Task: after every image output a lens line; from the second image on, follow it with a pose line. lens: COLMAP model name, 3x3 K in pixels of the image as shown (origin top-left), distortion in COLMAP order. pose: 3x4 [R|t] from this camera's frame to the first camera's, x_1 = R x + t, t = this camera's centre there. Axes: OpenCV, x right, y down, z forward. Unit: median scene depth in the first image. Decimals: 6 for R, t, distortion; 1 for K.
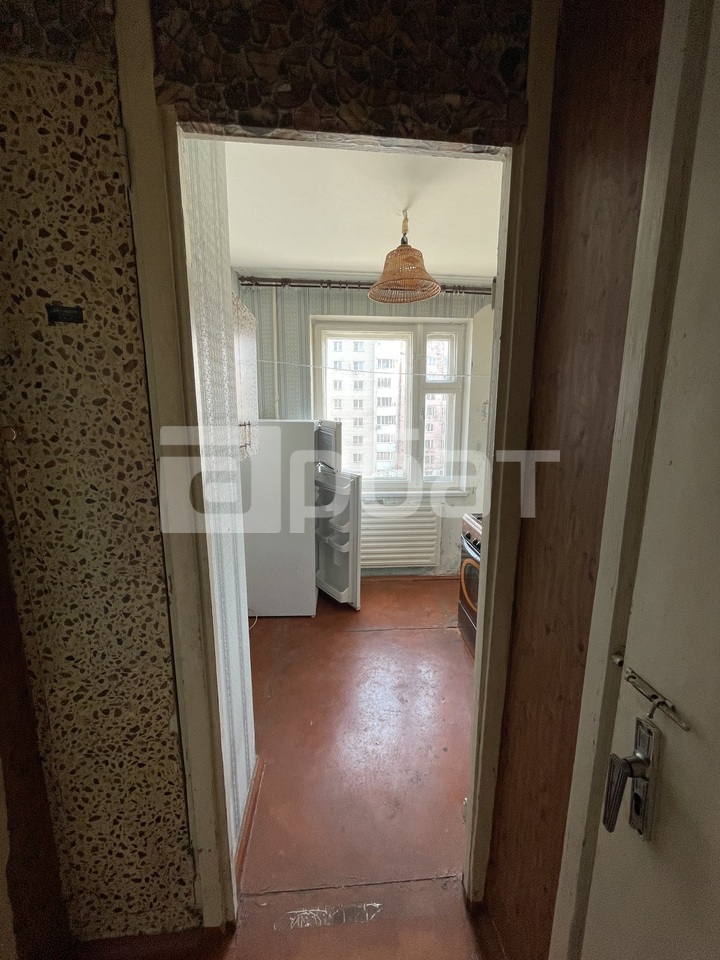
lens RADIAL K [[388.8, 0, 365.4], [0, 388.8, 474.6], [0, 0, 1]] dist [0.000308, -0.000458]
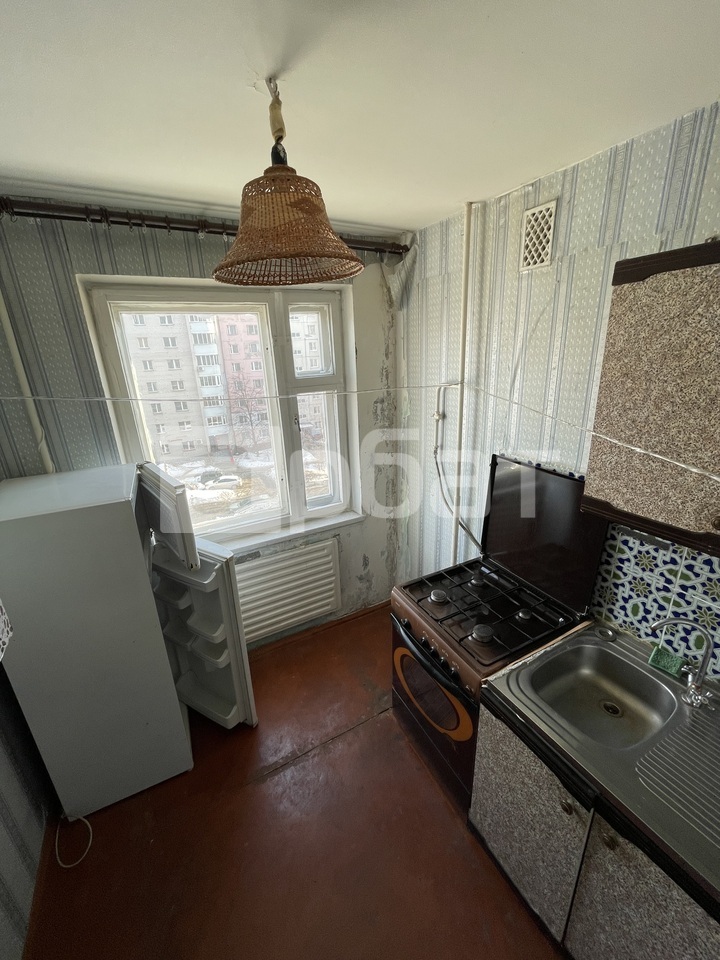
lens RADIAL K [[388.8, 0, 366.0], [0, 388.8, 479.1], [0, 0, 1]] dist [0.000308, -0.000458]
pose [[0.910203, -0.165557, 0.379633, -0.028105], [0.099871, 0.977317, 0.186755, -0.191026], [-0.401940, -0.132070, 0.906091, 0.310631]]
